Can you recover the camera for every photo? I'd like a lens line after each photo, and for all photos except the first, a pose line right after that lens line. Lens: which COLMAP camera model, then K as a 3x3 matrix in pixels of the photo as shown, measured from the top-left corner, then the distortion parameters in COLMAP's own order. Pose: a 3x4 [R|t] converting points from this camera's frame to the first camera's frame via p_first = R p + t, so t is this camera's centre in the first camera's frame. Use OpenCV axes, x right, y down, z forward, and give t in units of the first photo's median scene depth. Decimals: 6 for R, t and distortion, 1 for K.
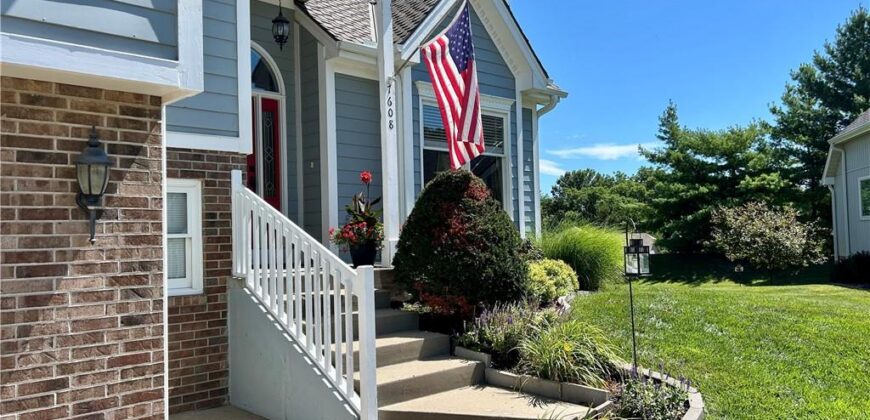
lens RADIAL K [[631.9, 0, 437.6], [0, 631.9, 210.0], [0, 0, 1]] dist [0.003069, -0.011742]
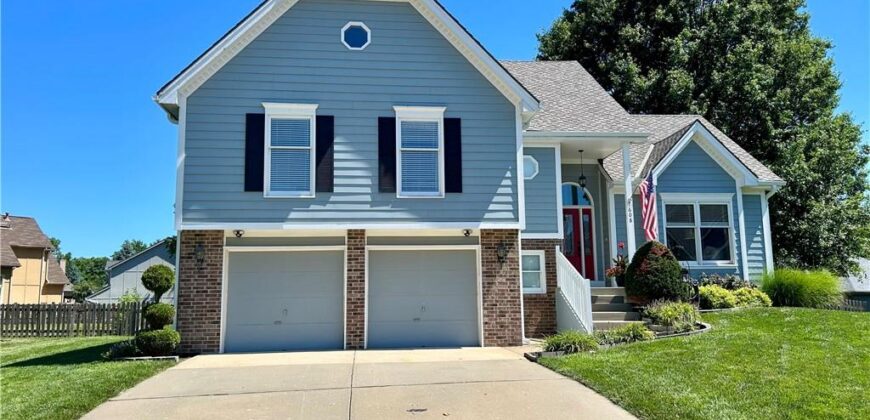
lens RADIAL K [[631.9, 0, 433.5], [0, 631.9, 208.5], [0, 0, 1]] dist [0.003069, -0.011742]
pose [[0.779374, -0.072059, -0.622401, 0.916727], [0.013955, 0.995115, -0.097736, 0.031174], [0.626403, 0.067487, 0.776572, -1.345683]]
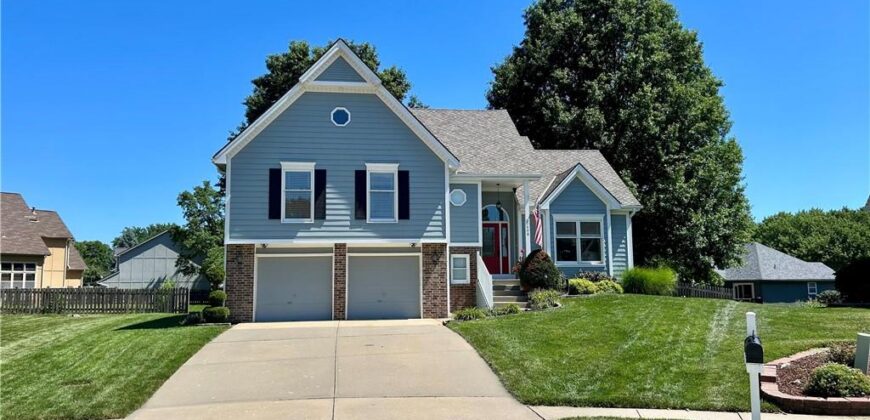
lens RADIAL K [[631.9, 0, 436.1], [0, 631.9, 208.2], [0, 0, 1]] dist [0.003069, -0.011742]
pose [[0.795700, -0.050636, -0.603570, 1.806956], [0.009539, 0.997423, -0.071102, -0.054808], [0.605616, 0.050819, 0.794133, -2.201346]]
